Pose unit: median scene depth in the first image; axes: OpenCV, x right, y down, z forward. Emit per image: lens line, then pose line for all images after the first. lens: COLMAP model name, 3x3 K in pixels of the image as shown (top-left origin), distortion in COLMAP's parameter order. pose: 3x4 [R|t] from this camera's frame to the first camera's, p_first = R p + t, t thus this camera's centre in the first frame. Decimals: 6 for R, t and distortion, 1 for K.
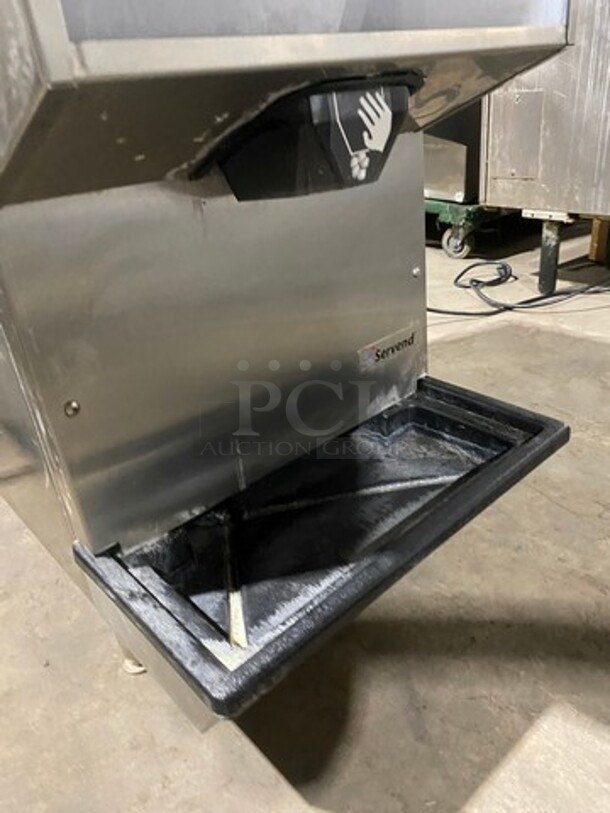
lens RADIAL K [[614.9, 0, 308.1], [0, 614.9, 403.4], [0, 0, 1]] dist [0.002520, 0.001823]
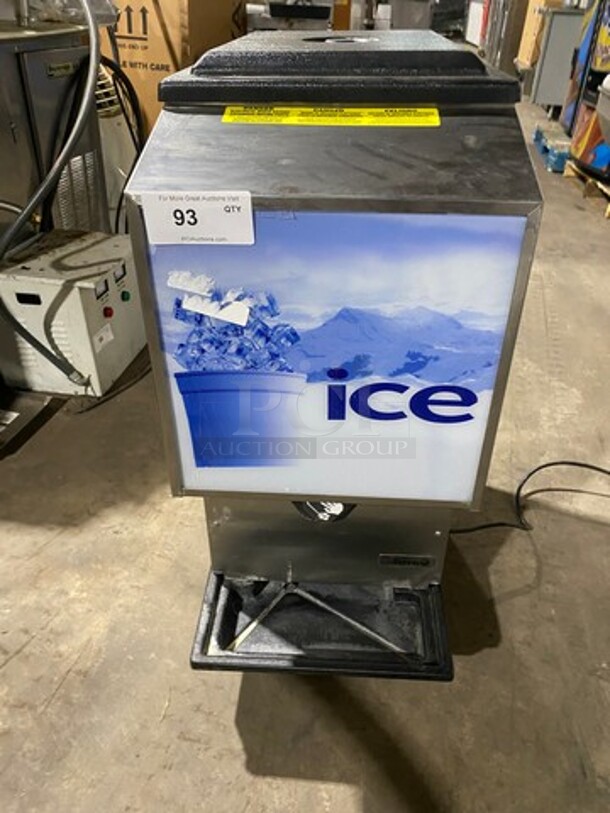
lens RADIAL K [[614.9, 0, 309.7], [0, 614.9, 398.2], [0, 0, 1]] dist [0.002520, 0.001823]
pose [[0.694999, 0.471320, -0.542986, 0.687938], [-0.386801, 0.881682, 0.270225, -0.881326], [0.606103, 0.022221, 0.795075, -0.514207]]
